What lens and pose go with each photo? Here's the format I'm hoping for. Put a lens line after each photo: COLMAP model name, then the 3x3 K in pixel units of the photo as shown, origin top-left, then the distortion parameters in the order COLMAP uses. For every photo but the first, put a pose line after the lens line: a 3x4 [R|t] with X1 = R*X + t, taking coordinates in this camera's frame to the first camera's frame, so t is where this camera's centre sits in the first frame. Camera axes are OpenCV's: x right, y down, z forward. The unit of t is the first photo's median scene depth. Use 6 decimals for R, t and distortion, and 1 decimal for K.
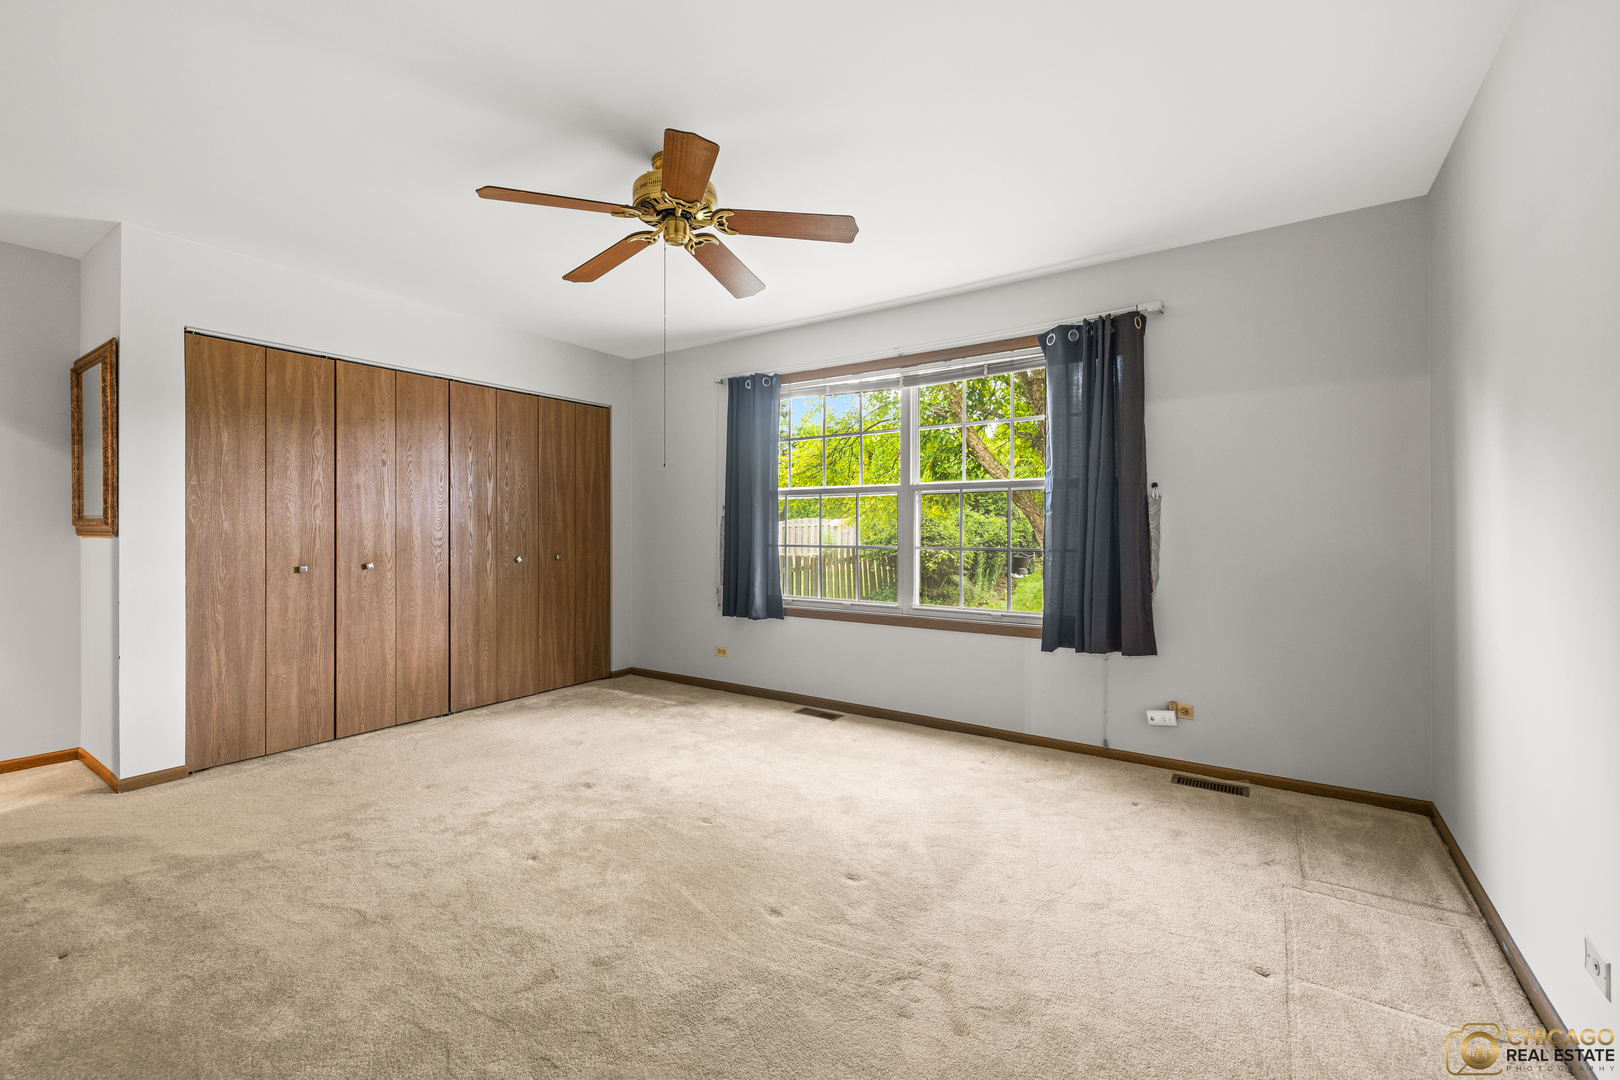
lens RADIAL K [[699.6, 0, 816.6], [0, 699.6, 535.3], [0, 0, 1]] dist [-0.002618, -0.000113]
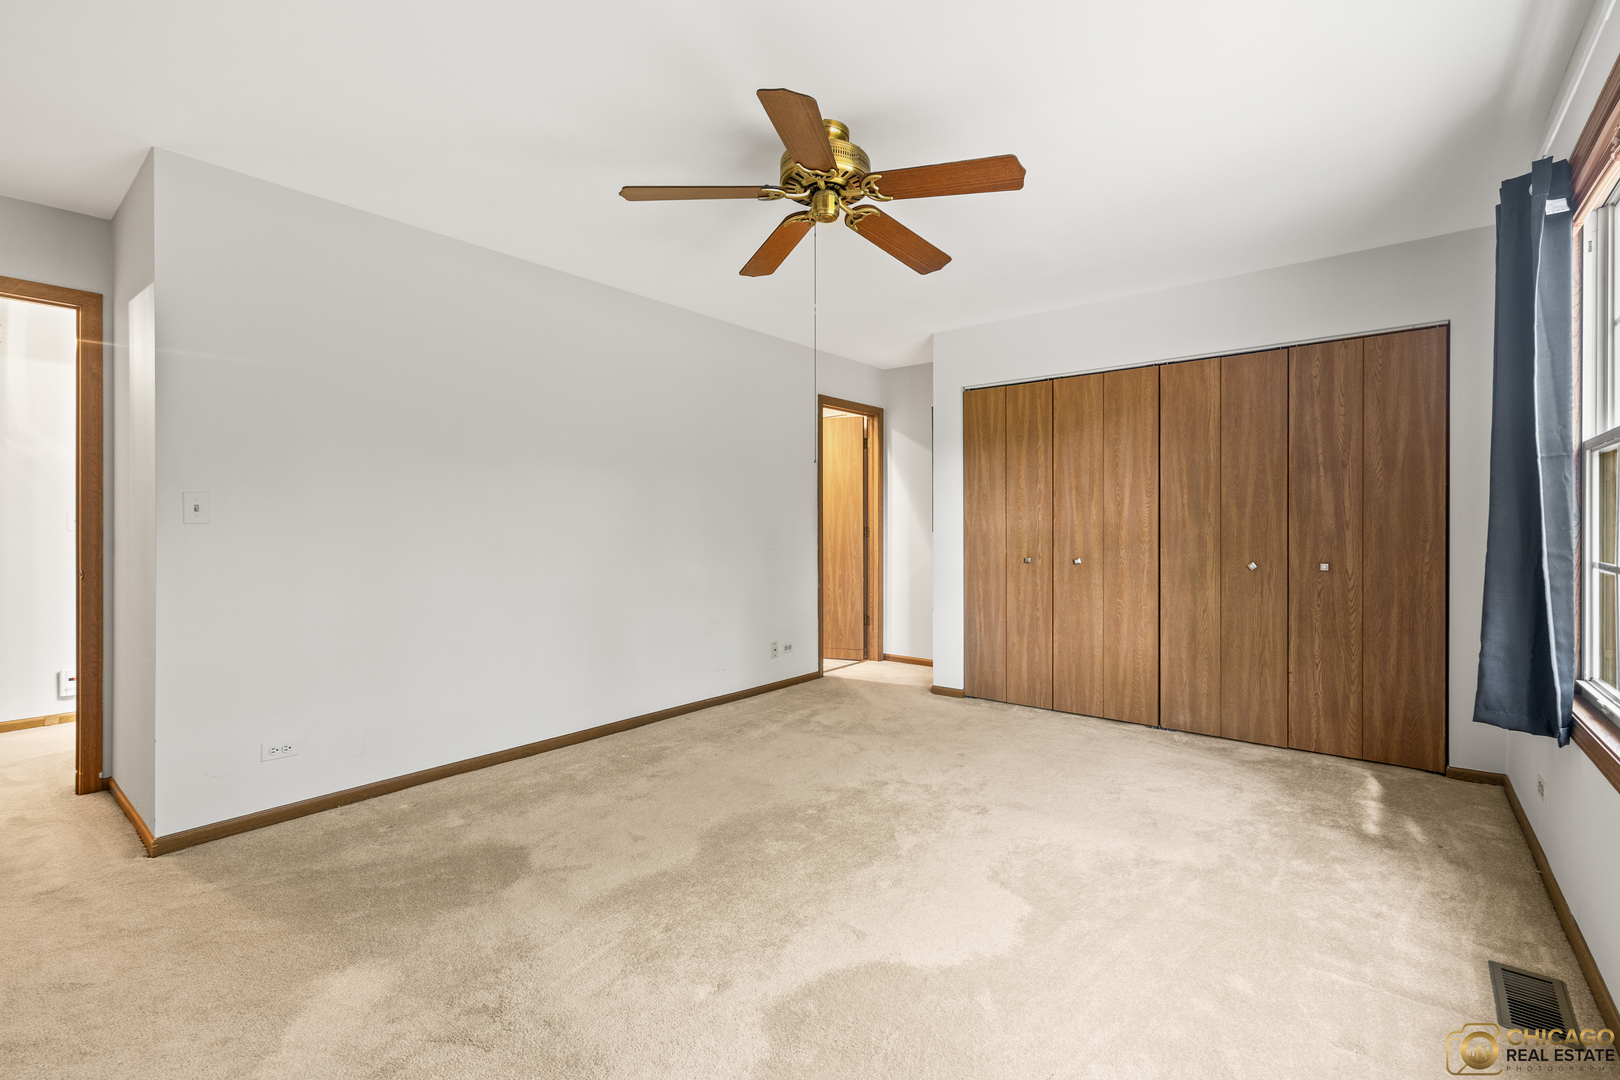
lens RADIAL K [[699.6, 0, 818.4], [0, 699.6, 531.1], [0, 0, 1]] dist [-0.002618, -0.000113]
pose [[-0.101175, 0.009258, -0.994826, 0.443832], [-0.005617, 0.999935, 0.009877, -0.010535], [0.994853, 0.006588, -0.101117, 0.659242]]
